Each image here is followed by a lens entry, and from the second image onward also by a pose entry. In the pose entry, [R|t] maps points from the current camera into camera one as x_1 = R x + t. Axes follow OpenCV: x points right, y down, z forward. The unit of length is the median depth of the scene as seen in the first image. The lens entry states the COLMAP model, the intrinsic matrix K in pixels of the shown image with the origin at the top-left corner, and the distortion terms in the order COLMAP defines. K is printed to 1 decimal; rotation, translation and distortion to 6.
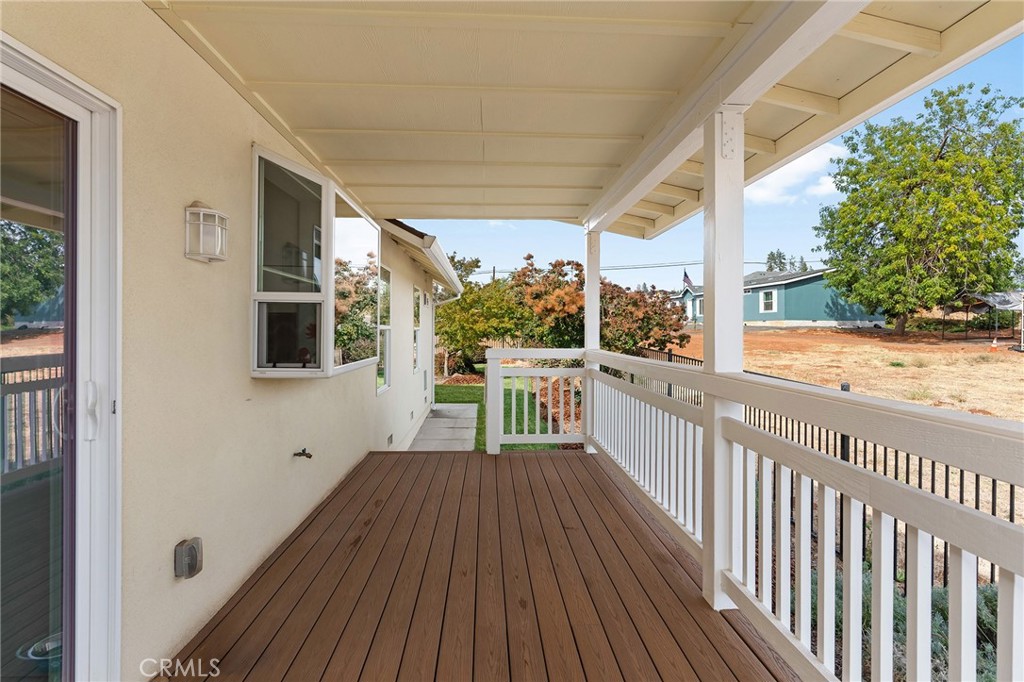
lens RADIAL K [[557.2, 0, 510.8], [0, 557.2, 337.9], [0, 0, 1]] dist [-0.000370, -0.000024]
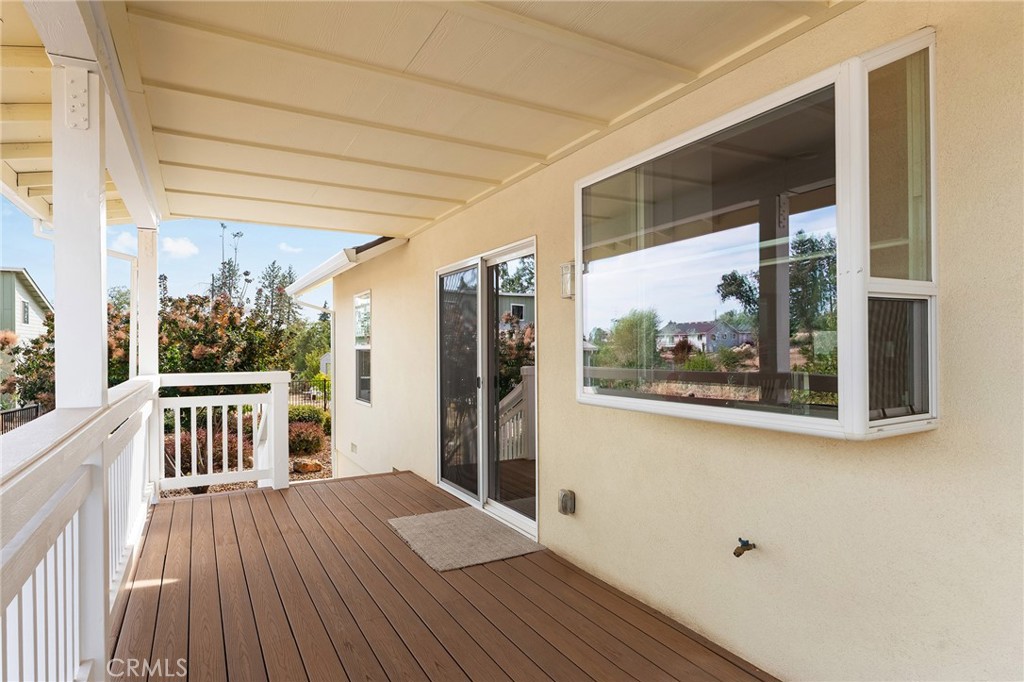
lens RADIAL K [[583.1, 0, 510.9], [0, 583.1, 347.3], [0, 0, 1]] dist [0.006471, 0.000661]
pose [[-0.903781, -0.001229, -0.427993, 0.184986], [-0.001413, 0.999999, 0.000112, -0.015880], [0.427993, 0.000706, -0.903782, 1.924014]]
